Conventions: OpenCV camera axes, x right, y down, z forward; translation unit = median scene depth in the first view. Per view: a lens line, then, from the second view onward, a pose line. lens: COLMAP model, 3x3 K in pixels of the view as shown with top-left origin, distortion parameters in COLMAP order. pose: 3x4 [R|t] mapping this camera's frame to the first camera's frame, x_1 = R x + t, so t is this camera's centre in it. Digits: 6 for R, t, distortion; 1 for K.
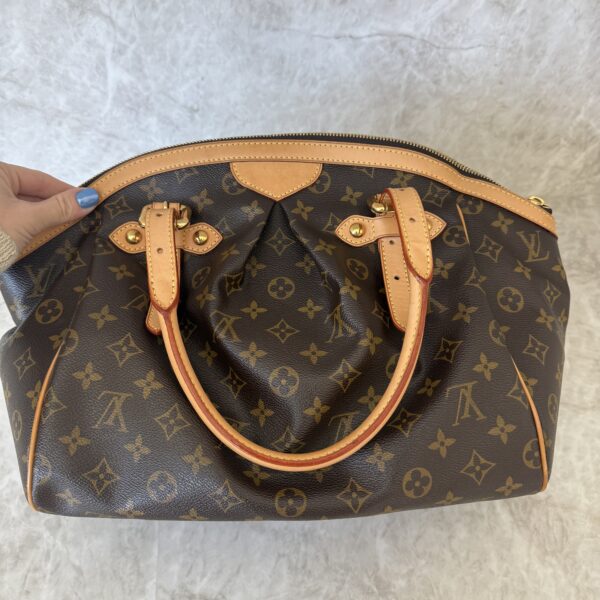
lens RADIAL K [[591.5, 0, 300.0], [0, 591.5, 300.0], [0, 0, 1]] dist [0.001839, -0.024982]
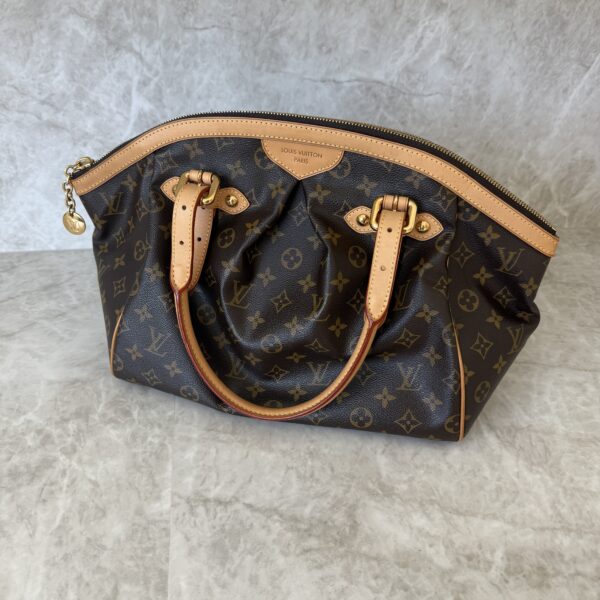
lens RADIAL K [[591.5, 0, 300.0], [0, 591.5, 300.0], [0, 0, 1]] dist [0.001839, -0.024982]
pose [[0.997879, 0.005010, 0.064896, -0.066523], [0.011029, 0.969599, -0.244452, 0.315527], [-0.064147, 0.244650, 0.967487, -0.081160]]
